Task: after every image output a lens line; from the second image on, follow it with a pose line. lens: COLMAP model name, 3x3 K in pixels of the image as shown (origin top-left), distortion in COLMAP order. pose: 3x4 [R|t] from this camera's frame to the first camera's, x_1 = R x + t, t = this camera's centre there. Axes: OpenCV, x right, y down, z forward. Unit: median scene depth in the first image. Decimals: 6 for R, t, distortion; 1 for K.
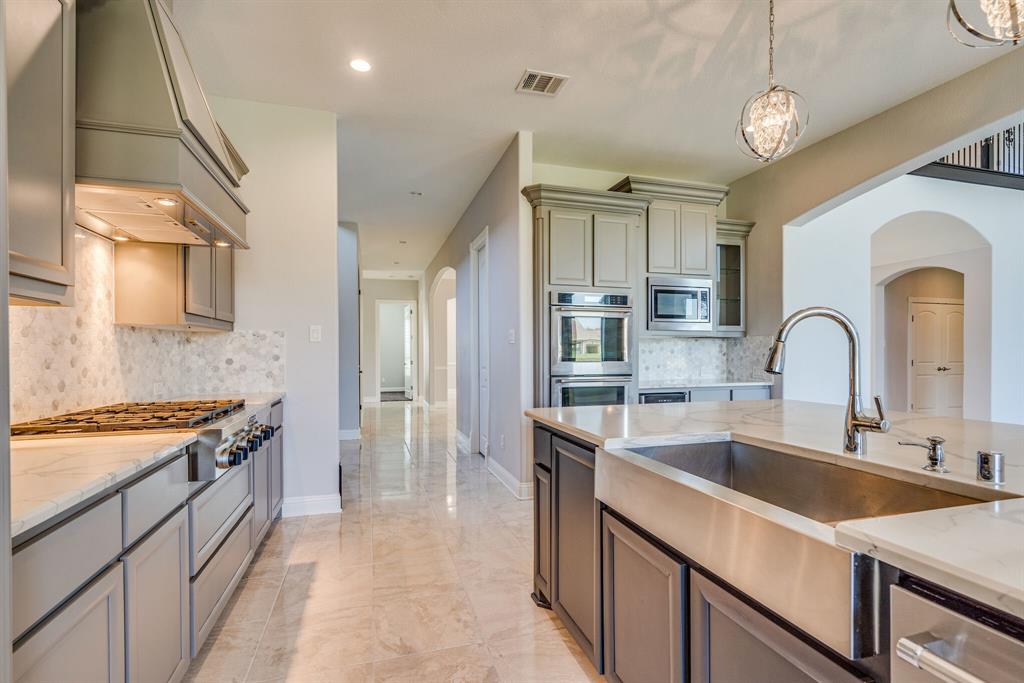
lens RADIAL K [[469.4, 0, 509.2], [0, 469.4, 352.1], [0, 0, 1]] dist [0.001778, 0.000578]
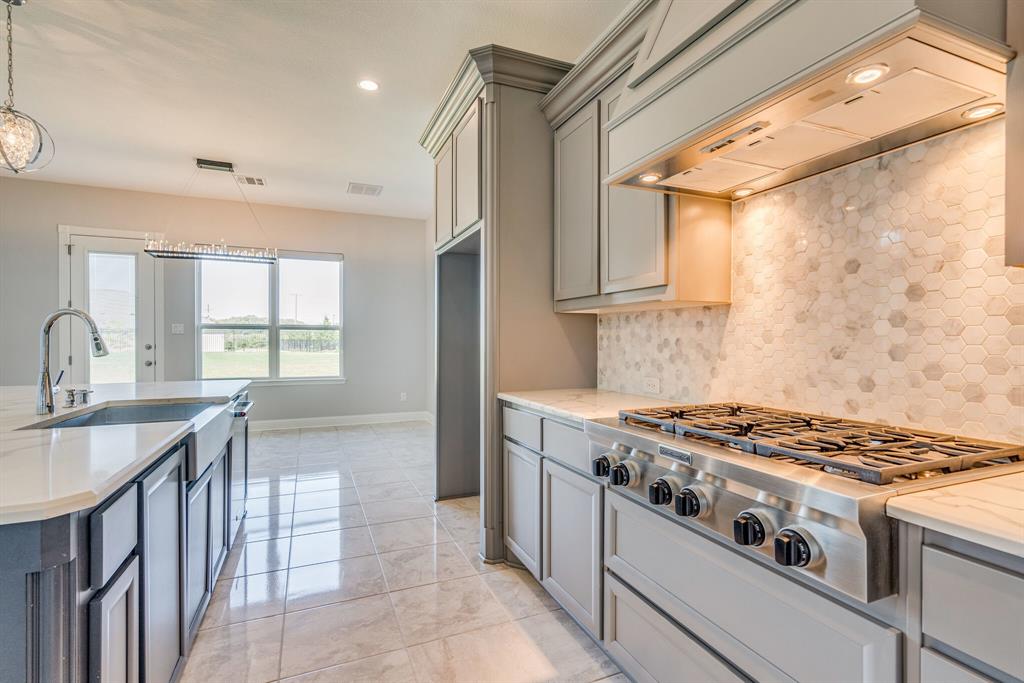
lens RADIAL K [[469.4, 0, 507.4], [0, 469.4, 340.8], [0, 0, 1]] dist [0.001778, 0.000578]
pose [[-0.993962, 0.005216, -0.109601, -0.176460], [0.004921, 0.999983, 0.002968, -0.000635], [0.109615, 0.002411, -0.993971, 0.967579]]
